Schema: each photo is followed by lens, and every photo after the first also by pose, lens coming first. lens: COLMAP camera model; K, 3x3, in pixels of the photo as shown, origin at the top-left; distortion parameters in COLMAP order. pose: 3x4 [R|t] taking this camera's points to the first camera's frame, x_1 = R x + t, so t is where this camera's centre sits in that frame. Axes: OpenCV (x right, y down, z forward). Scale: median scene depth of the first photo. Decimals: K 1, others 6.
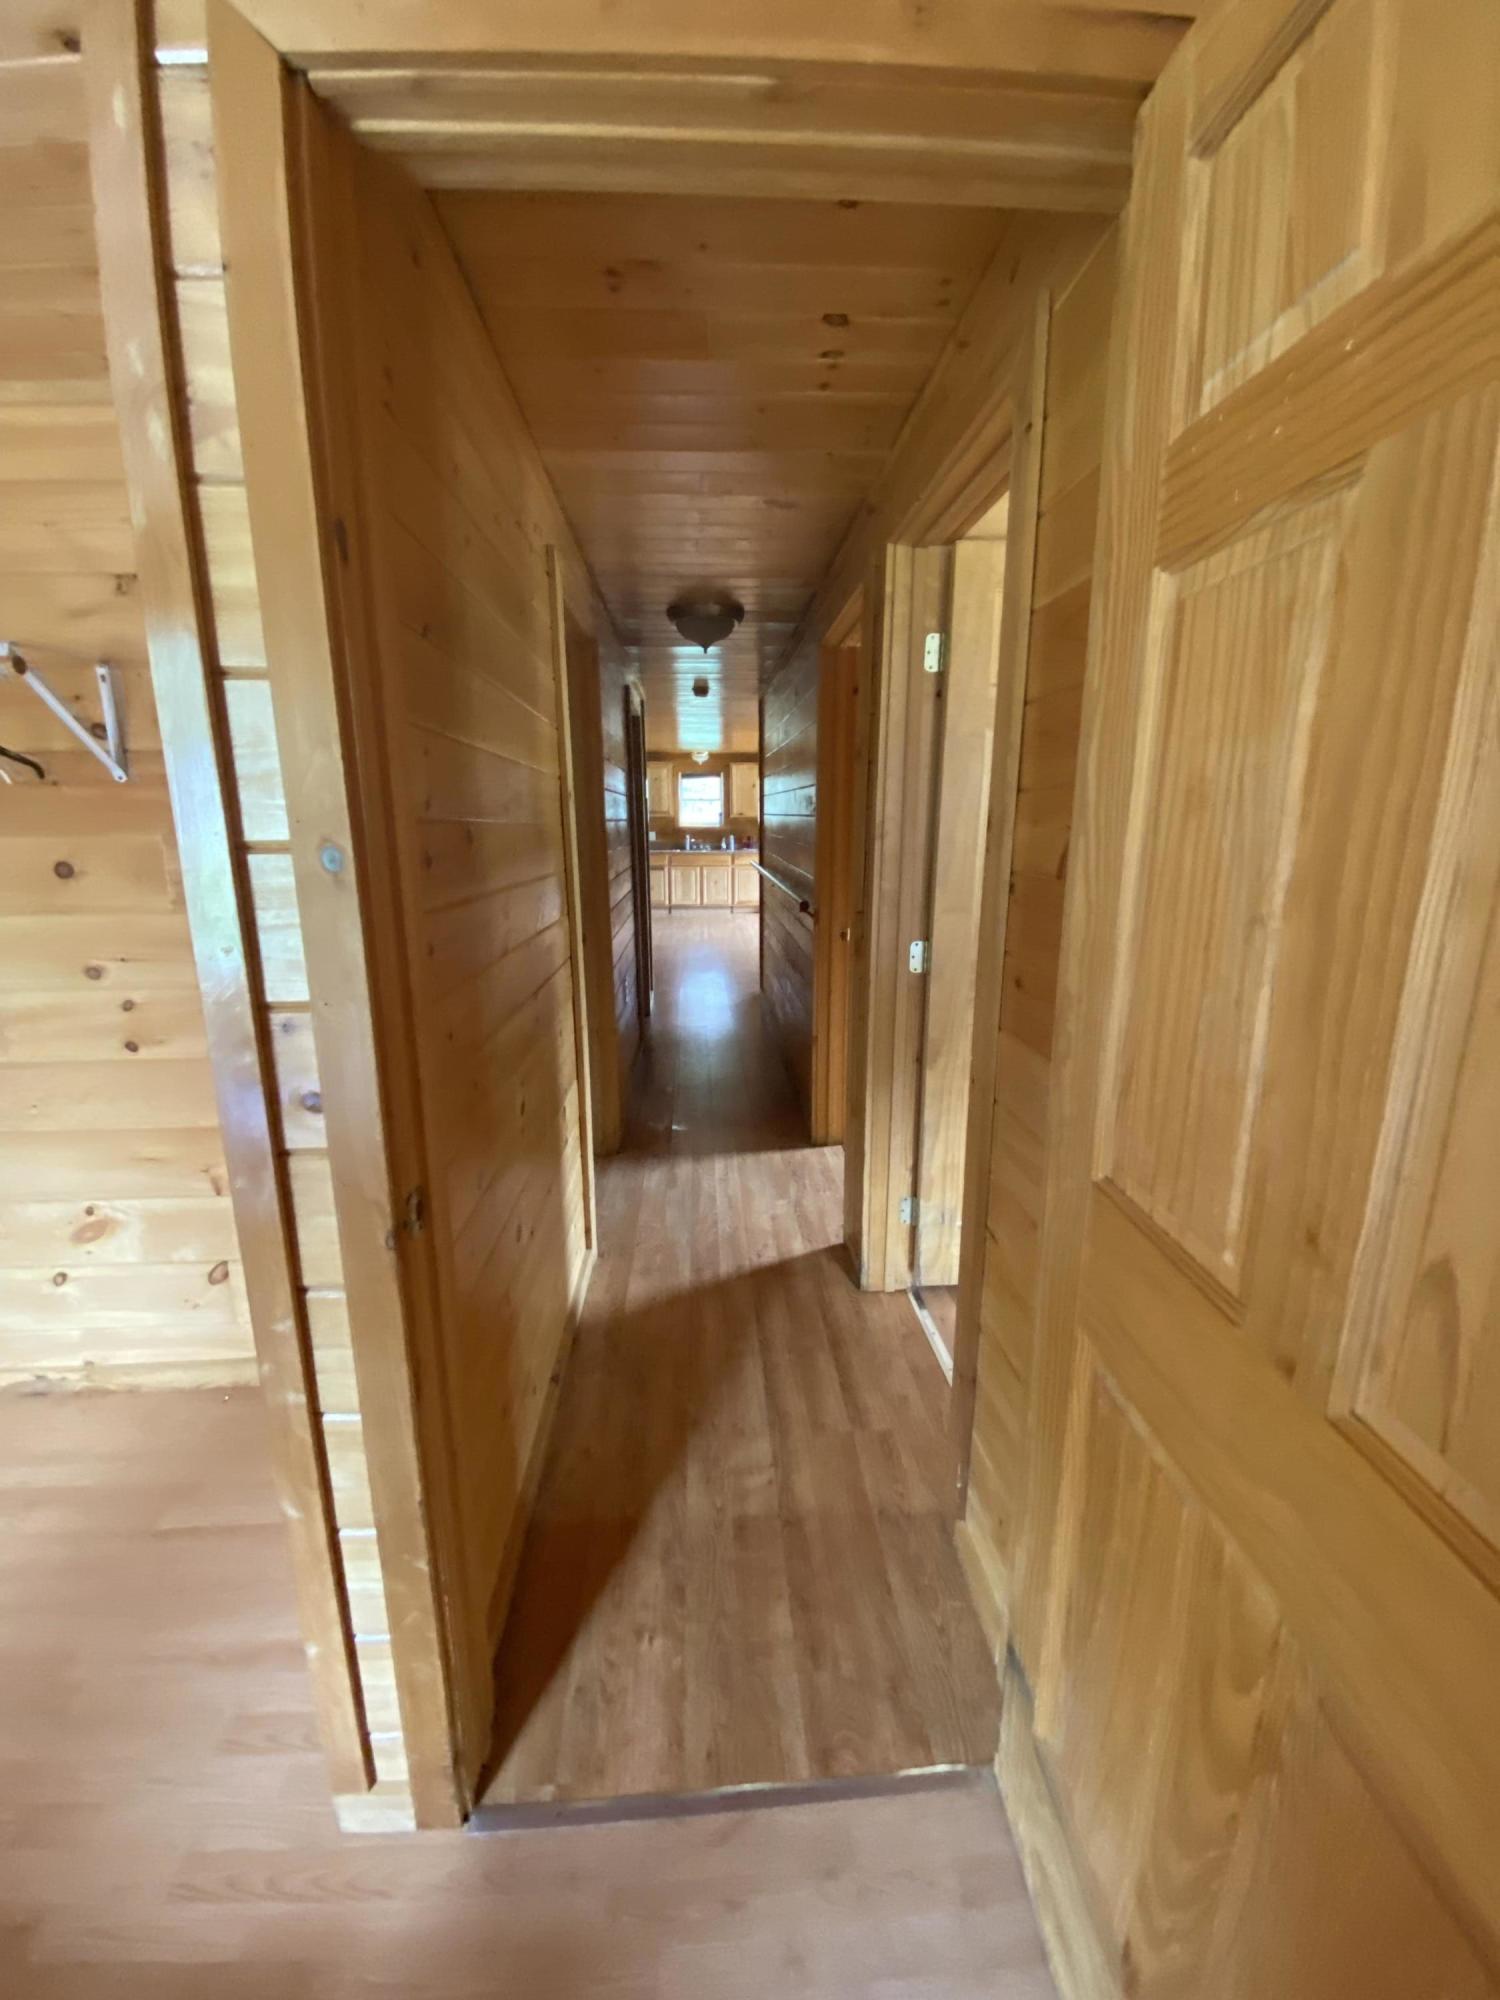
lens RADIAL K [[822.0, 0, 758.4], [0, 822.0, 999.6], [0, 0, 1]] dist [0.016075, -0.018023]
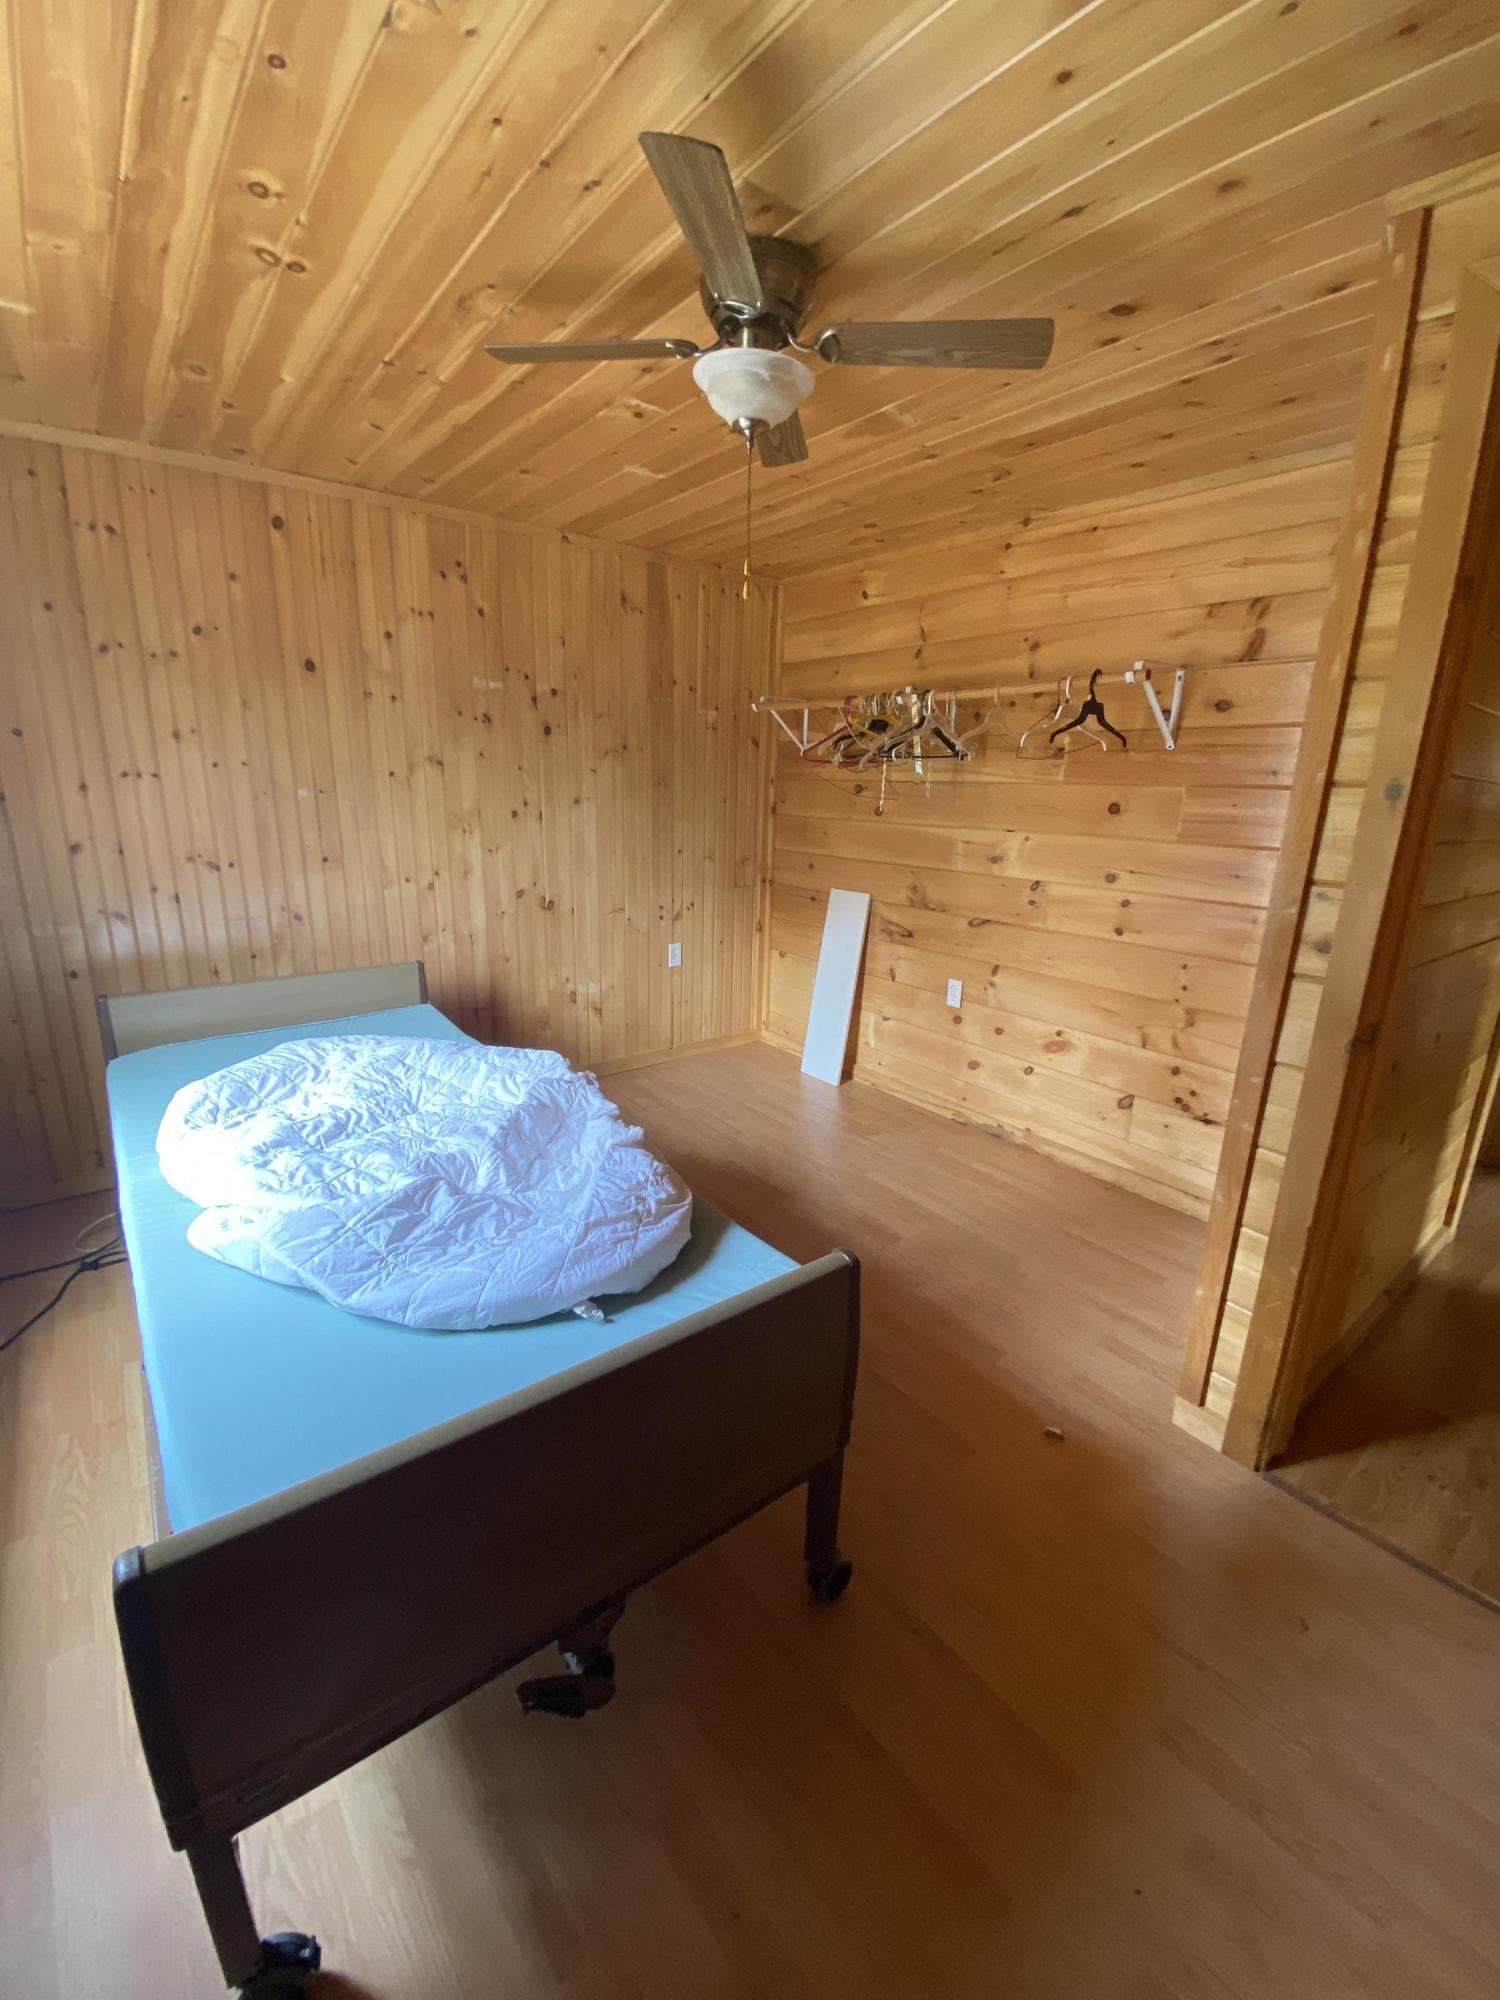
lens RADIAL K [[822.0, 0, 740.5], [0, 822.0, 990.8], [0, 0, 1]] dist [0.016075, -0.018023]
pose [[0.560567, 0.229829, -0.795577, 0.059393], [-0.216340, 0.967996, 0.127205, 0.128889], [0.799351, 0.100808, 0.592348, -0.432619]]
